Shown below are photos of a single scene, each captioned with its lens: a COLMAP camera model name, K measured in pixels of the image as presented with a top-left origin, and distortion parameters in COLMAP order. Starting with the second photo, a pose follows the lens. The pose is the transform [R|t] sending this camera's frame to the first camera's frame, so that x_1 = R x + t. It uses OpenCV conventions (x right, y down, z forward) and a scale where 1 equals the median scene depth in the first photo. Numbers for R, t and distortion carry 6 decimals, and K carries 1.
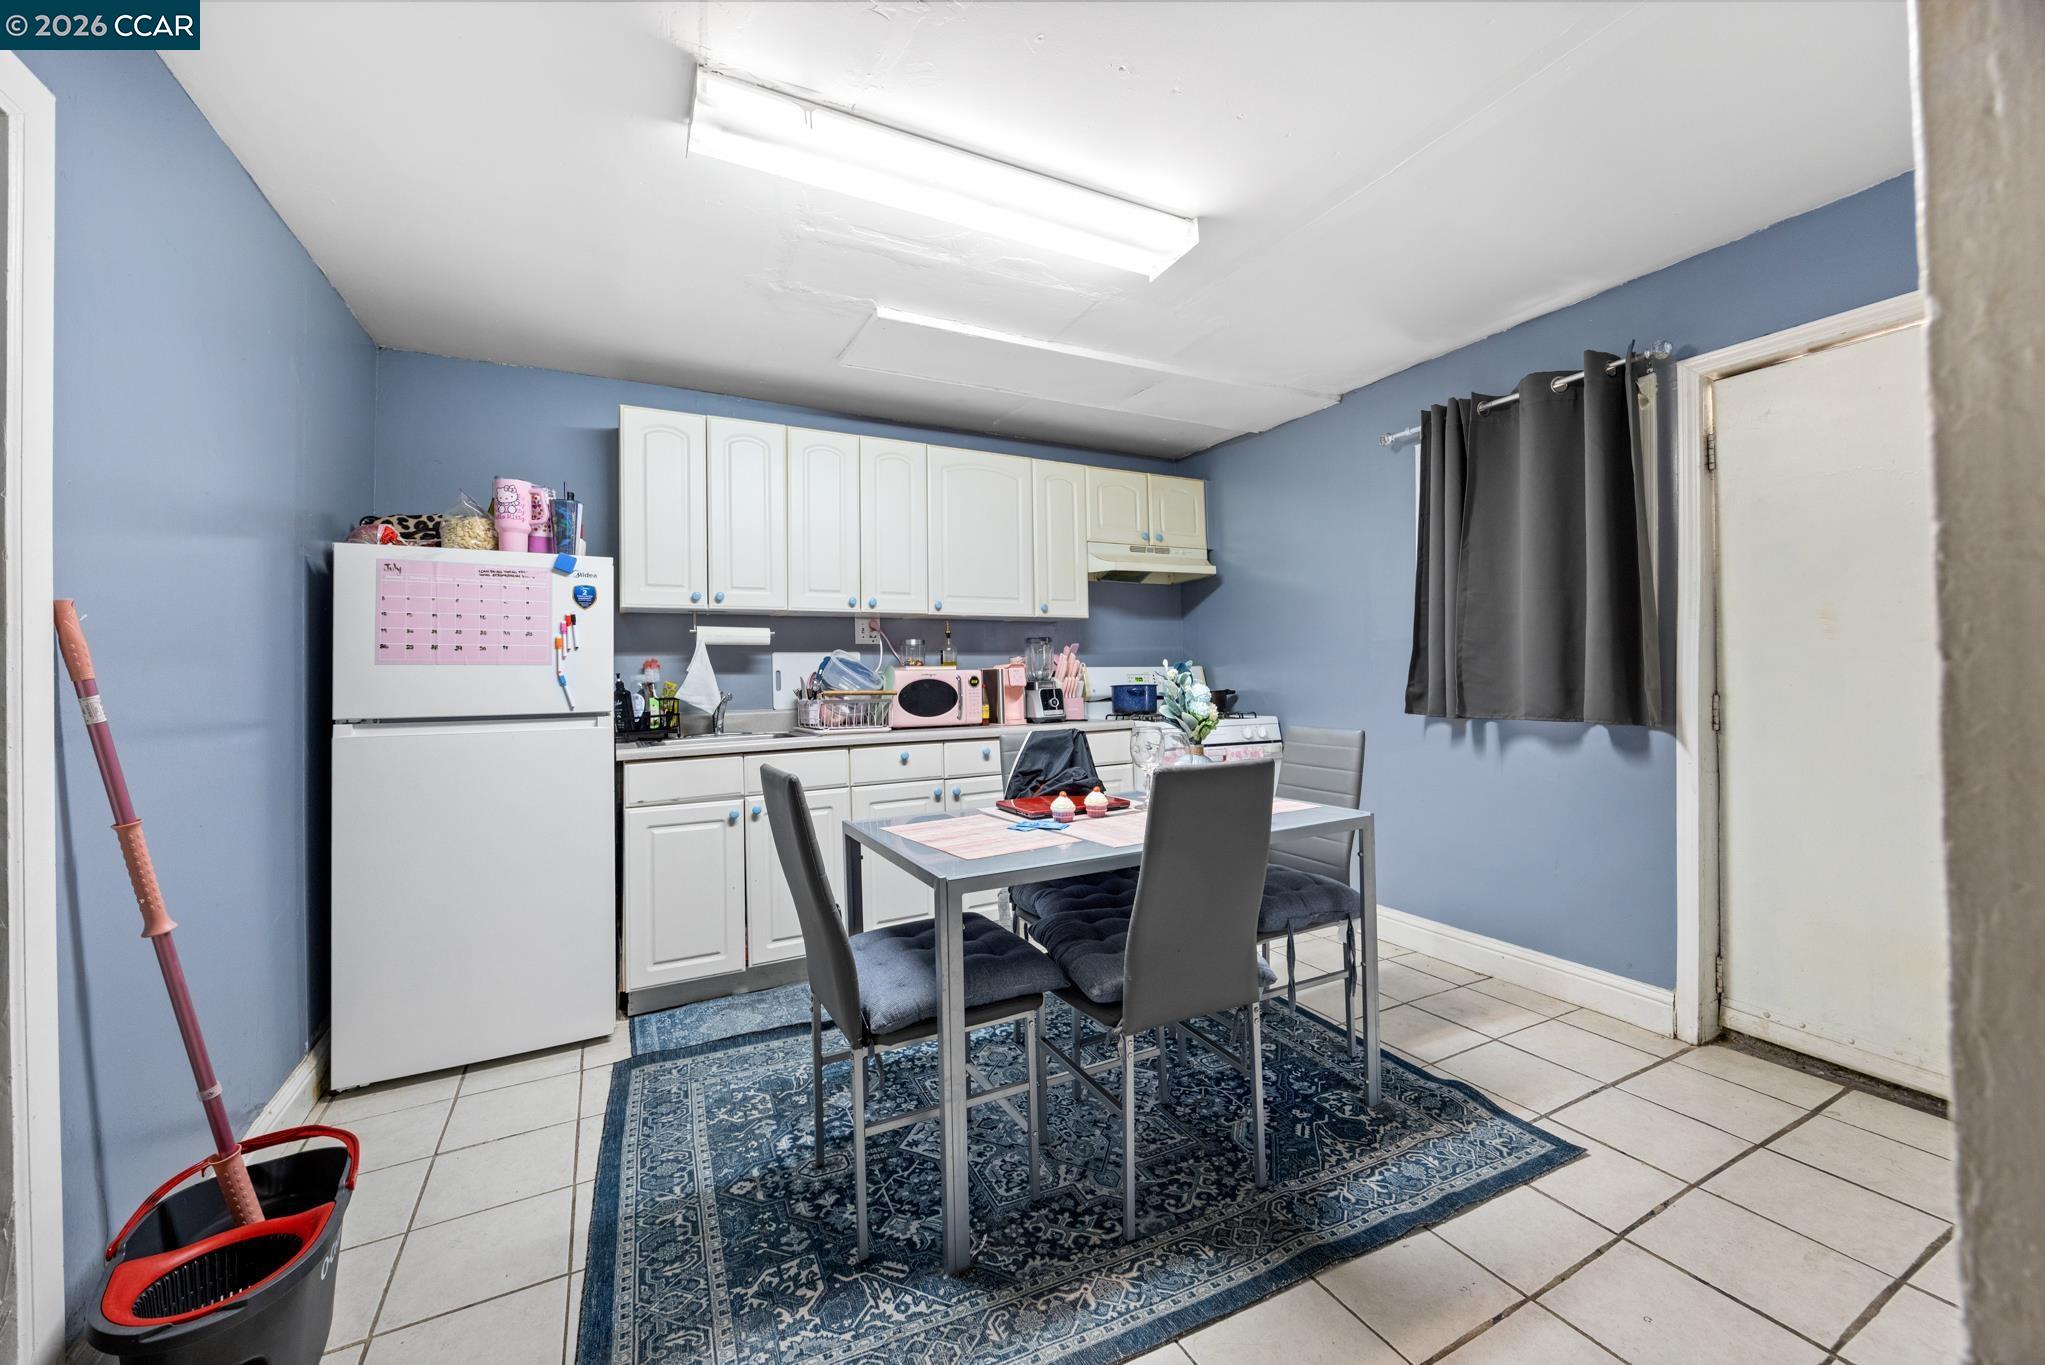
lens RADIAL K [[787.0, 0, 1035.5], [0, 787.0, 669.8], [0, 0, 1]] dist [-0.005065, 0.001413]
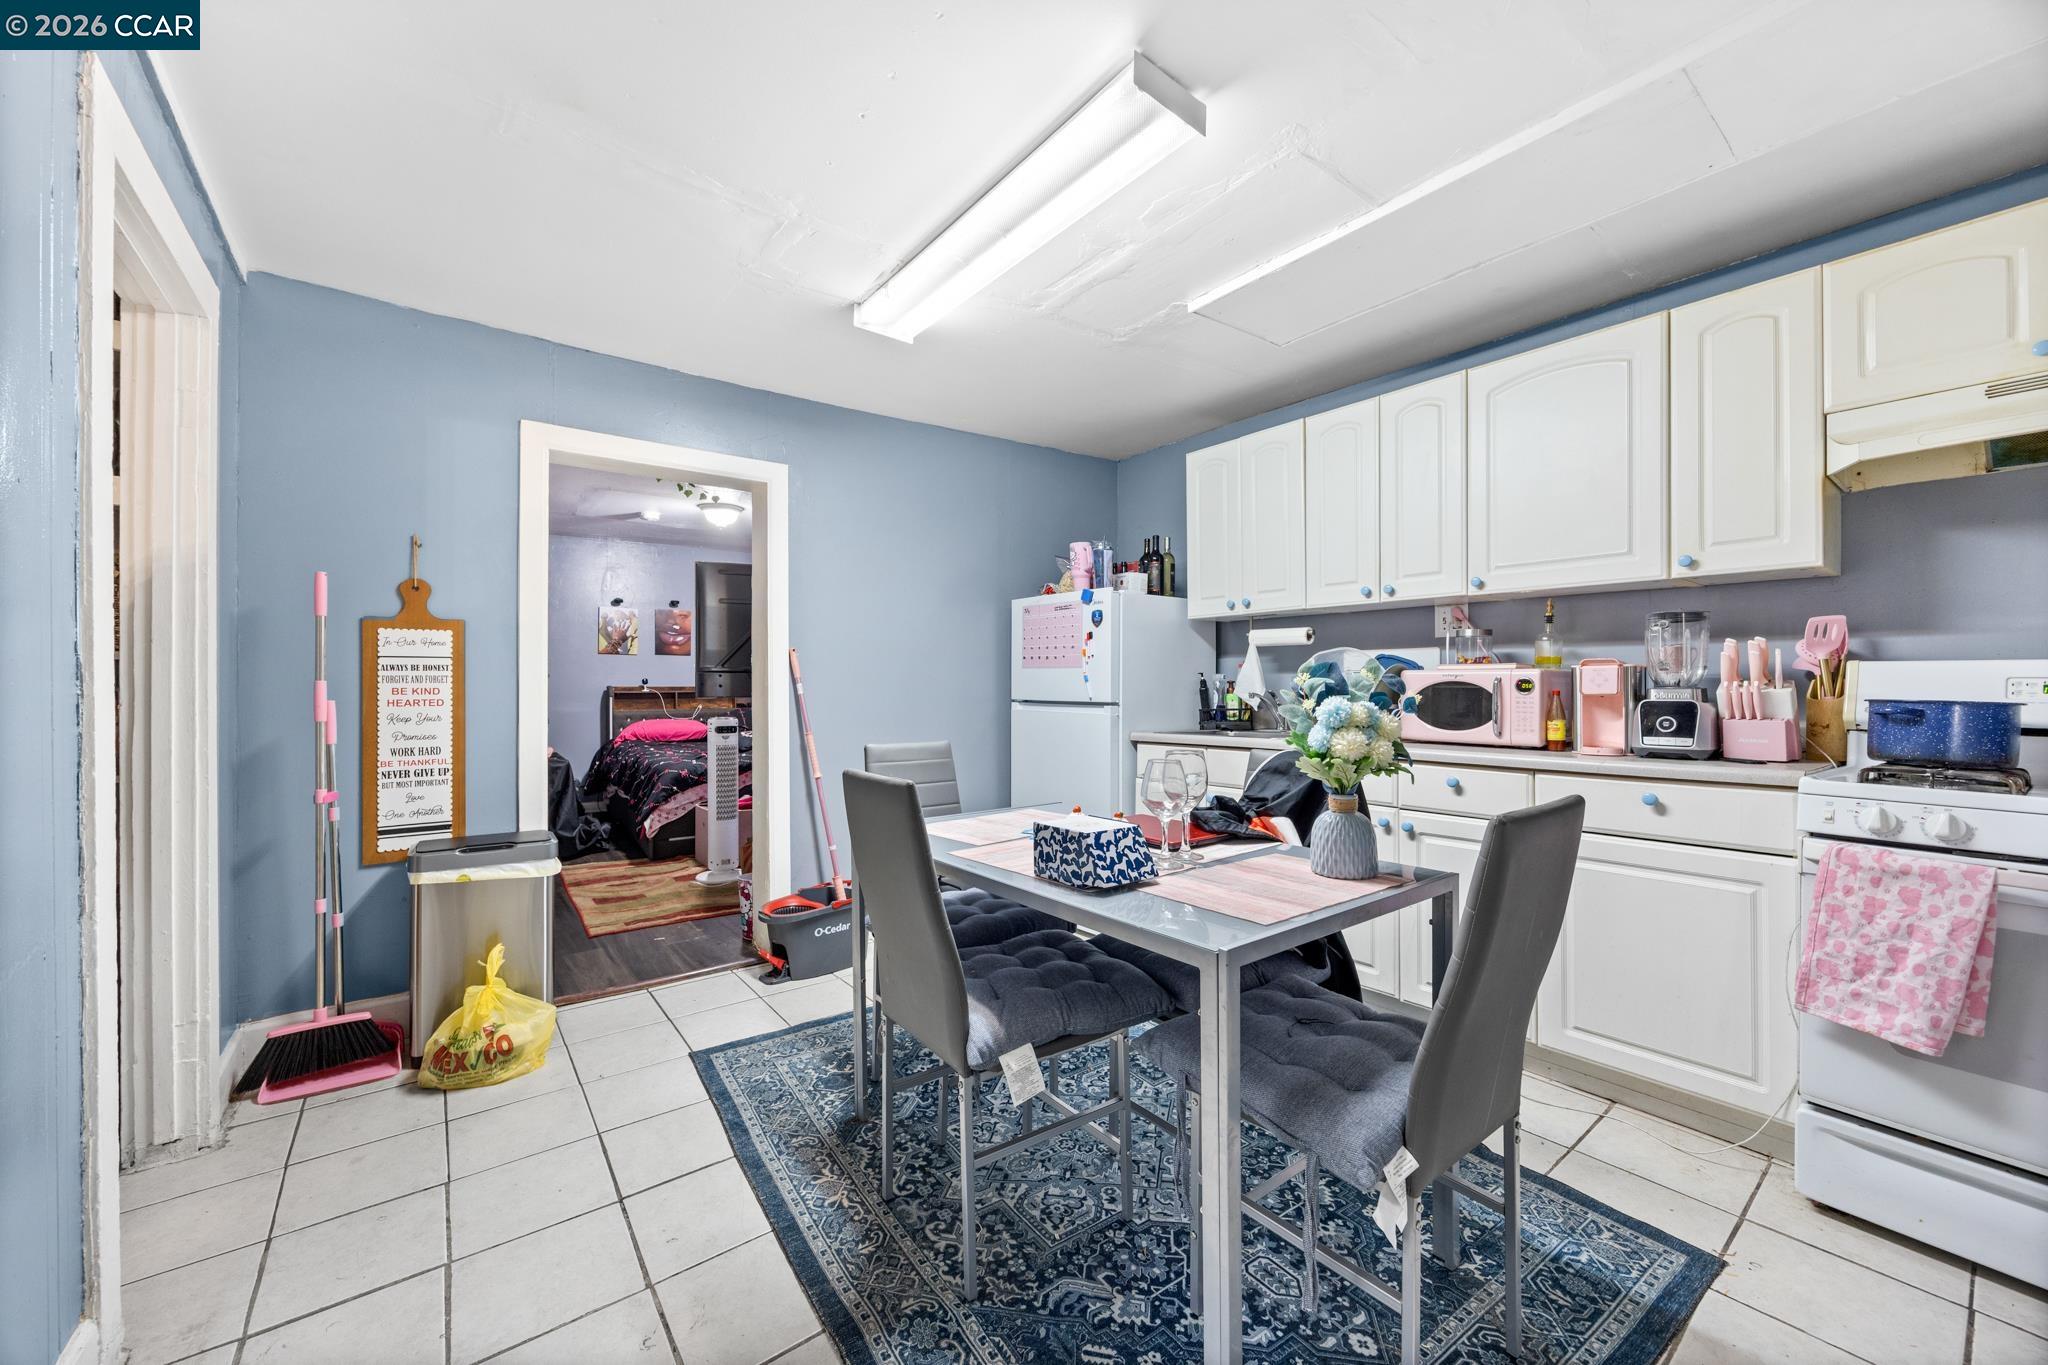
lens RADIAL K [[788.2, 0, 1026.1], [0, 788.2, 685.0], [0, 0, 1]] dist [-0.005065, 0.001413]
pose [[0.156313, 0.021061, -0.987483, 0.611232], [0.009191, 0.999698, 0.022776, -0.006290], [0.987665, -0.012636, 0.156073, 0.517307]]
